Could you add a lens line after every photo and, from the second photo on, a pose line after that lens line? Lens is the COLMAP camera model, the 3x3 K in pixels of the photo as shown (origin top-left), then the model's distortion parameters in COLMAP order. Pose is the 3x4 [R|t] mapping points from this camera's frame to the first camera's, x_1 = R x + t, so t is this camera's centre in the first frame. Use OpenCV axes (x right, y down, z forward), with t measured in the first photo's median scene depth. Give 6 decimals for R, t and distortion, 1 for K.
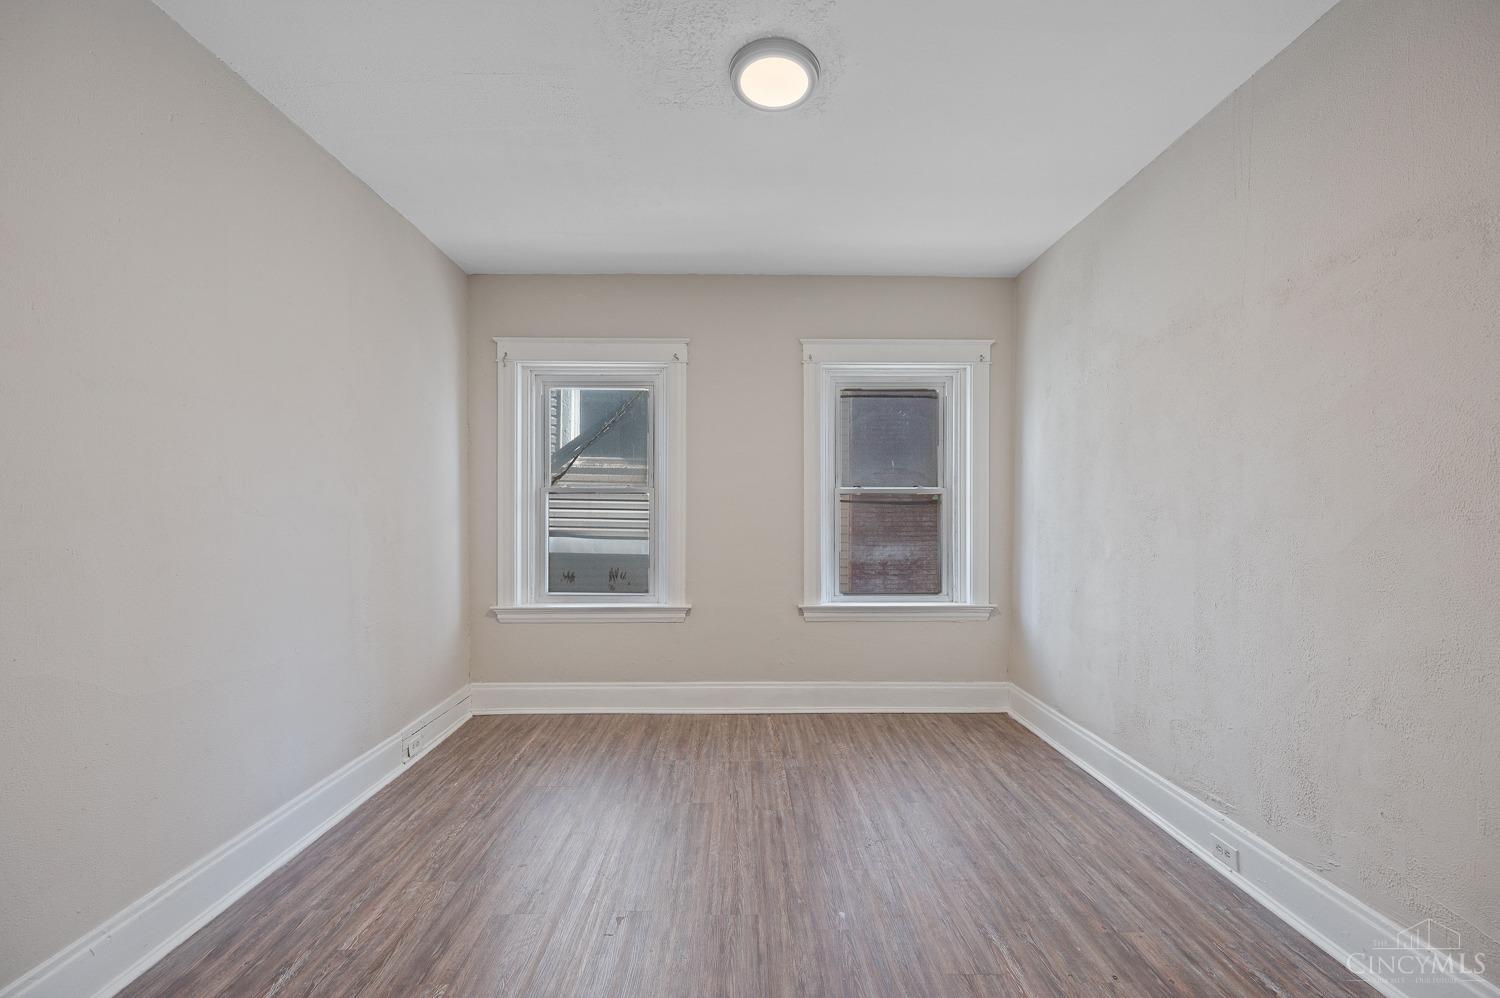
lens RADIAL K [[595.4, 0, 753.5], [0, 595.4, 511.2], [0, 0, 1]] dist [0.001845, -0.000220]
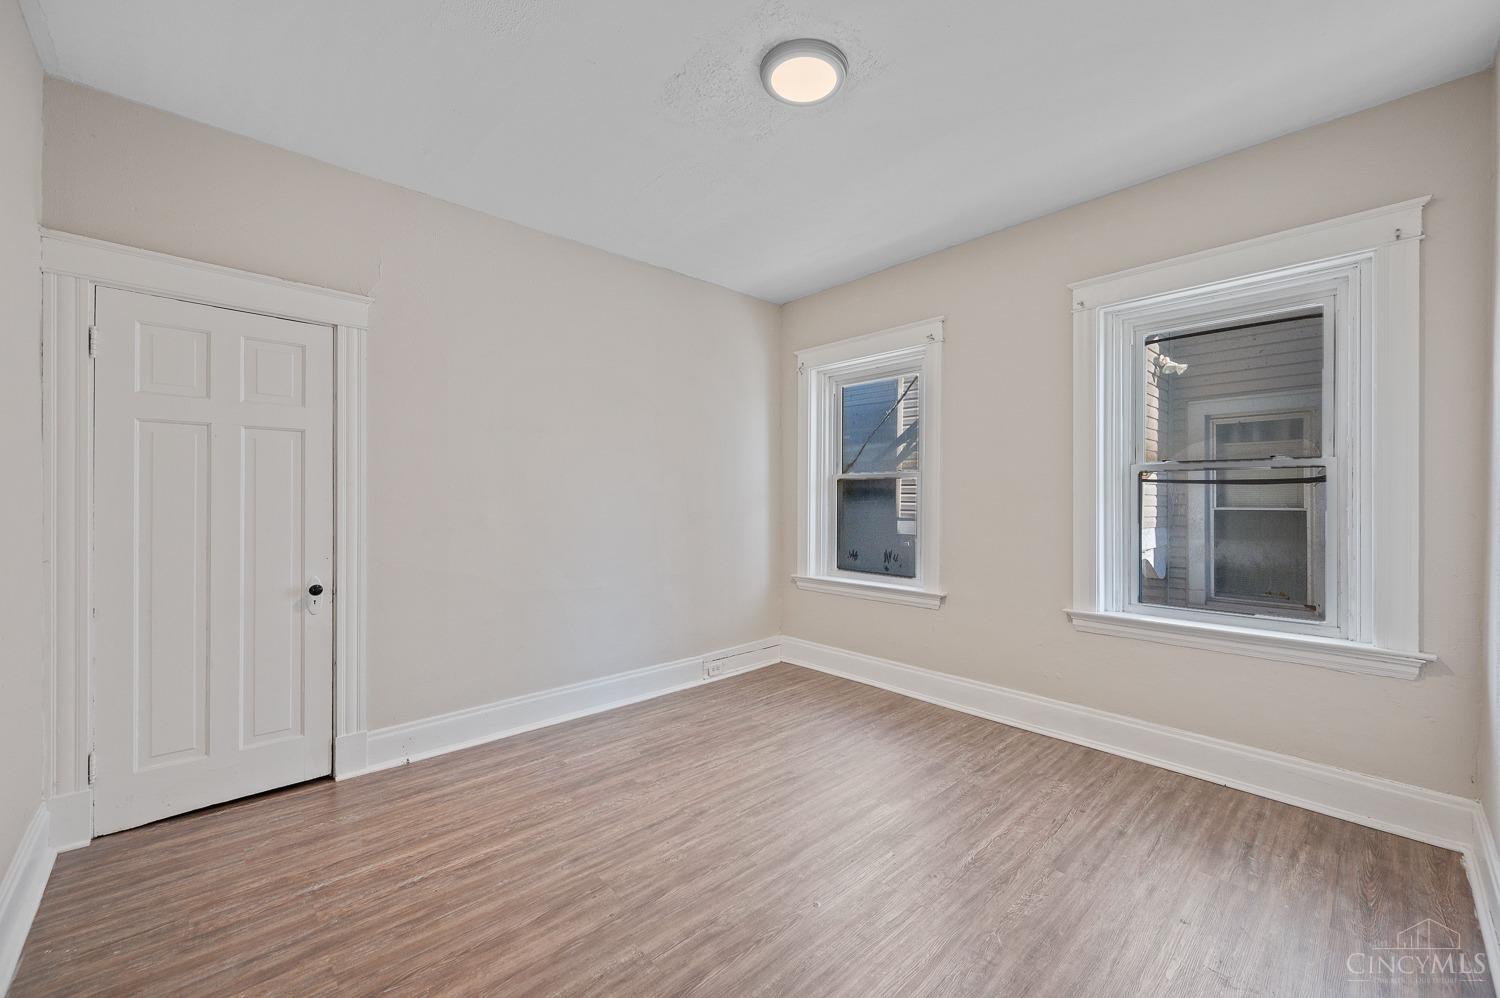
lens RADIAL K [[595.4, 0, 758.6], [0, 595.4, 495.5], [0, 0, 1]] dist [0.001845, -0.000220]
pose [[0.669395, -0.003702, -0.742897, 0.414225], [0.000820, 0.999991, -0.004244, 0.004646], [0.742906, 0.002232, 0.669392, 0.138840]]
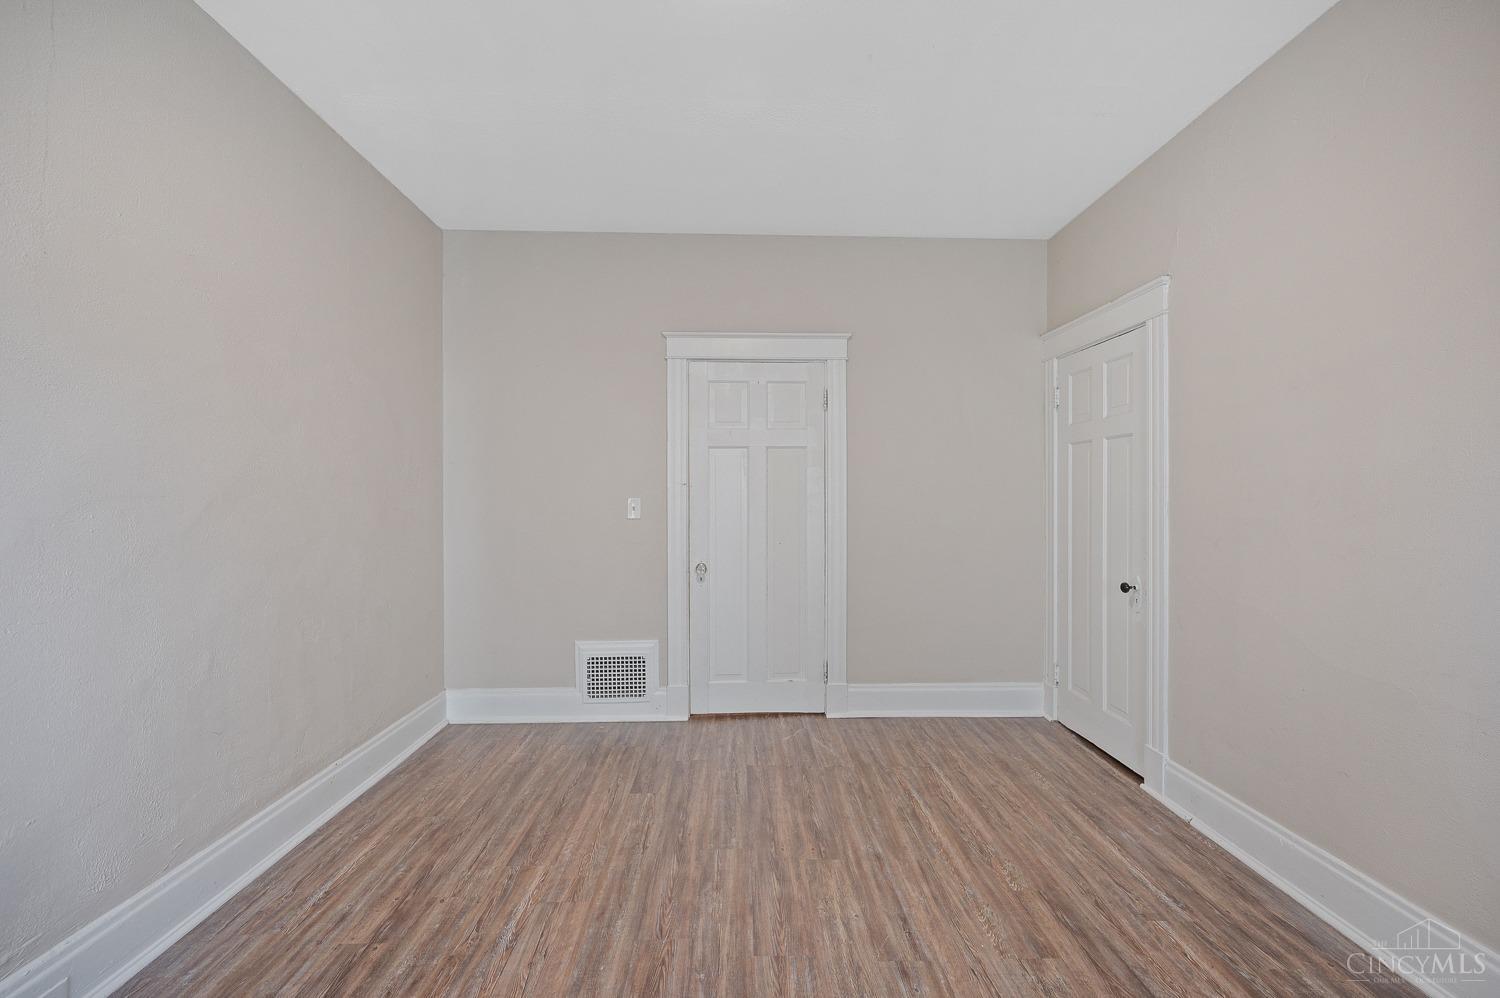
lens RADIAL K [[595.4, 0, 737.2], [0, 595.4, 495.0], [0, 0, 1]] dist [0.001845, -0.000220]
pose [[-0.999834, 0.000212, 0.018229, 0.008445], [0.000067, 0.999968, -0.007979, 0.005381], [-0.018230, -0.007977, -0.999802, 0.950168]]
